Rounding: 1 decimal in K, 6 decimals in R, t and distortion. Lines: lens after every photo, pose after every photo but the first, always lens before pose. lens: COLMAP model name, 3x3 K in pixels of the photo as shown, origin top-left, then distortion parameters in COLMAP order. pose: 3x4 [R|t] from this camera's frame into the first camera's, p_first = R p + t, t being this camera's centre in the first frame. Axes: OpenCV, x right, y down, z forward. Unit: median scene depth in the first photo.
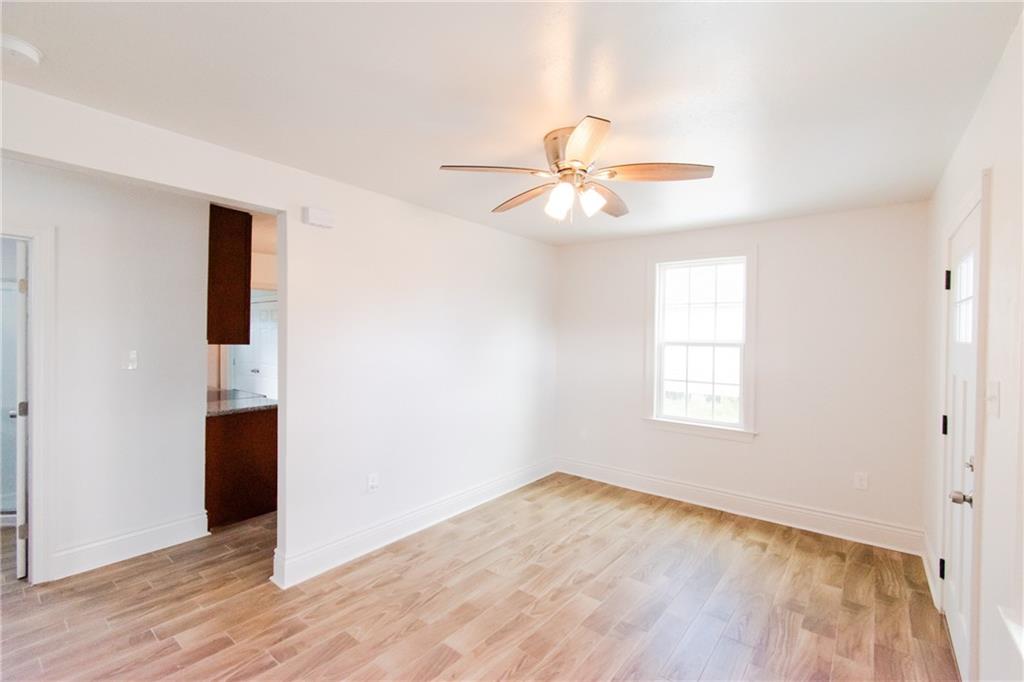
lens RADIAL K [[454.6, 0, 519.3], [0, 454.6, 345.0], [0, 0, 1]] dist [0.007801, -0.005069]
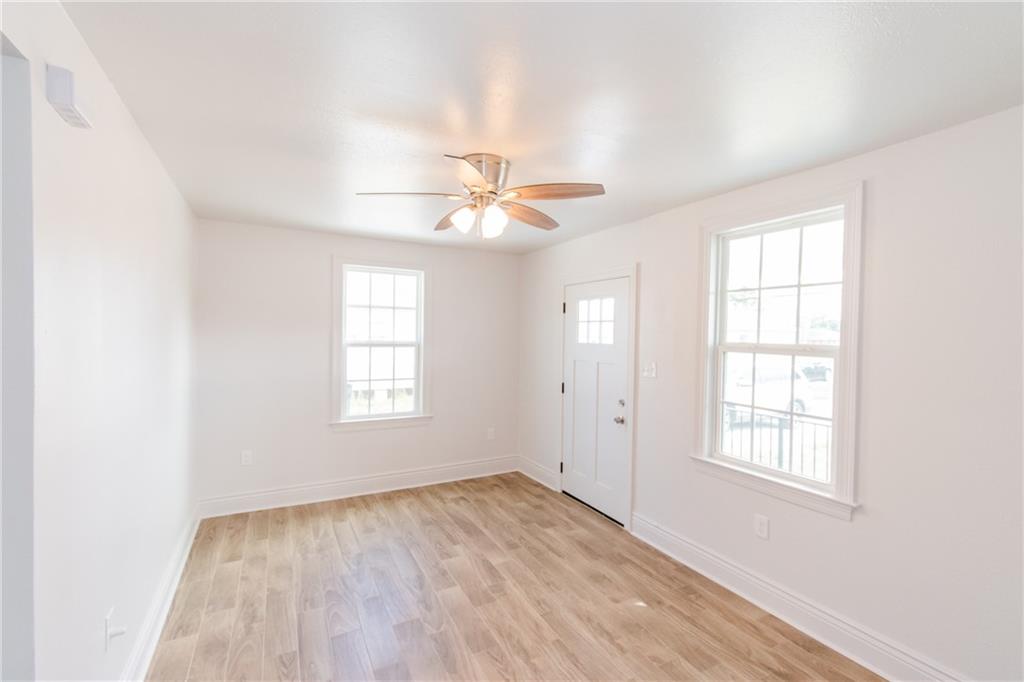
lens RADIAL K [[454.6, 0, 516.9], [0, 454.6, 337.5], [0, 0, 1]] dist [0.007801, -0.005069]
pose [[0.382331, -0.008908, 0.923982, -0.541110], [0.009272, 0.999940, 0.005804, -0.023910], [-0.923979, 0.006348, 0.382391, 0.317569]]
